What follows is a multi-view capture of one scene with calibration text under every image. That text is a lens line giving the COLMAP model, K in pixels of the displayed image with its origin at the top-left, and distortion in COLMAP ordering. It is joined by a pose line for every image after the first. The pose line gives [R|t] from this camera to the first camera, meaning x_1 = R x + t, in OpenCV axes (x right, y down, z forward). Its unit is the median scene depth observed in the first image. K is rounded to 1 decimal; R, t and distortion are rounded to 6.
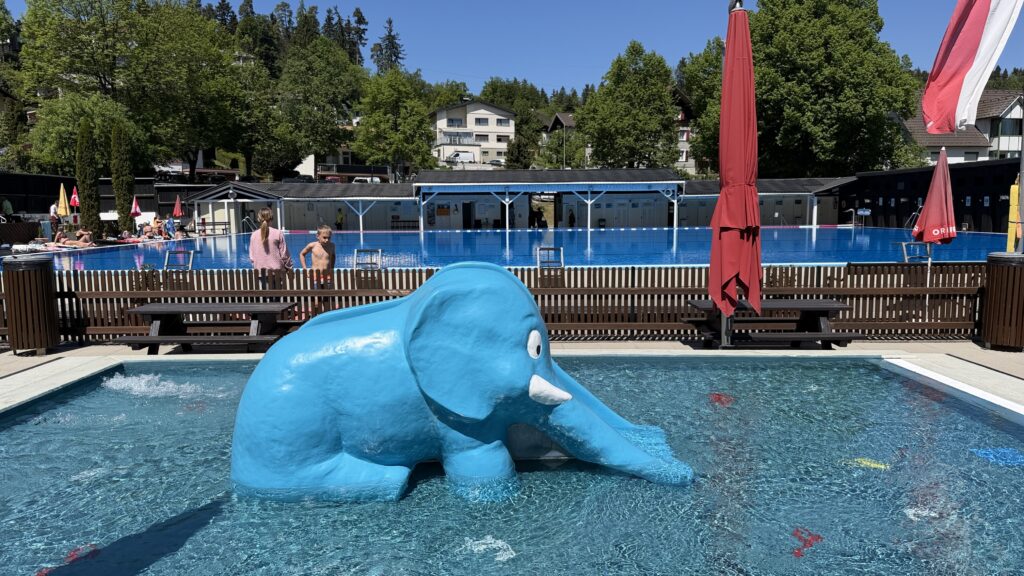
lens RADIAL K [[719.3, 0, 519.3], [0, 719.3, 302.4], [0, 0, 1]] dist [0.057151, -0.080758]
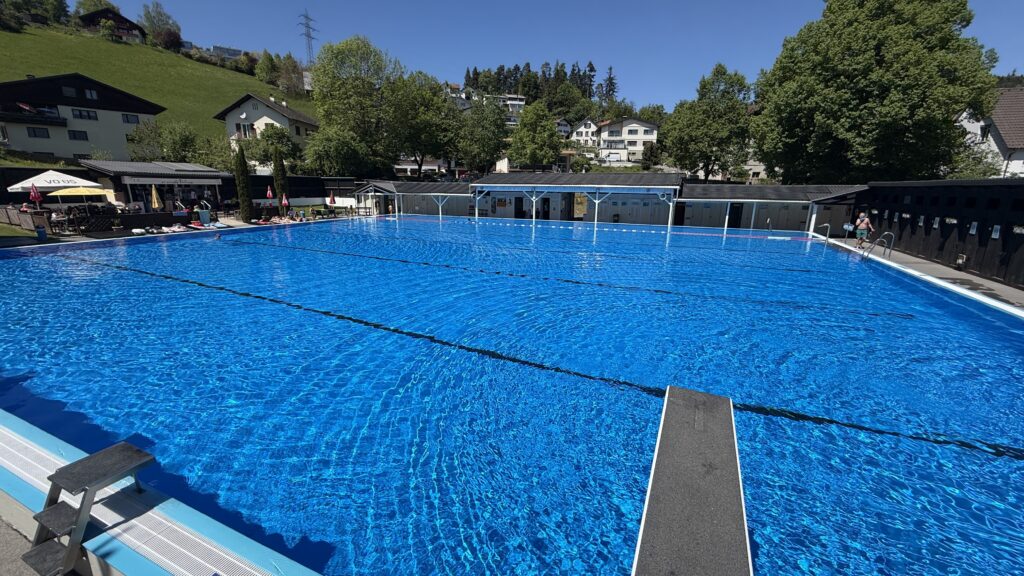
lens RADIAL K [[409.2, 0, 505.5], [0, 409.2, 288.1], [0, 0, 1]] dist [-0.001828, 0.000957]
pose [[0.902446, 0.122816, -0.412926, 0.230402], [-0.073371, 0.988315, 0.133604, -0.064594], [0.424509, -0.090274, 0.900912, 0.245191]]
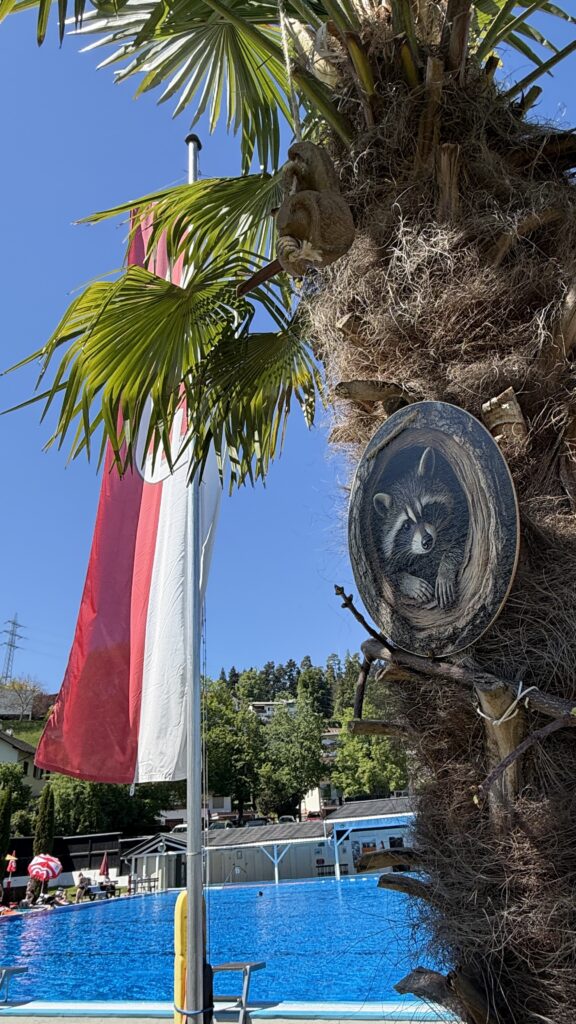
lens RADIAL K [[642.2, 0, 291.9], [0, 642.2, 507.7], [0, 0, 1]] dist [0.001587, -0.000068]
pose [[0.911508, -0.239543, -0.334325, 0.163893], [0.009847, 0.825360, -0.564521, -0.024885], [0.411165, 0.511273, 0.754681, 0.118217]]
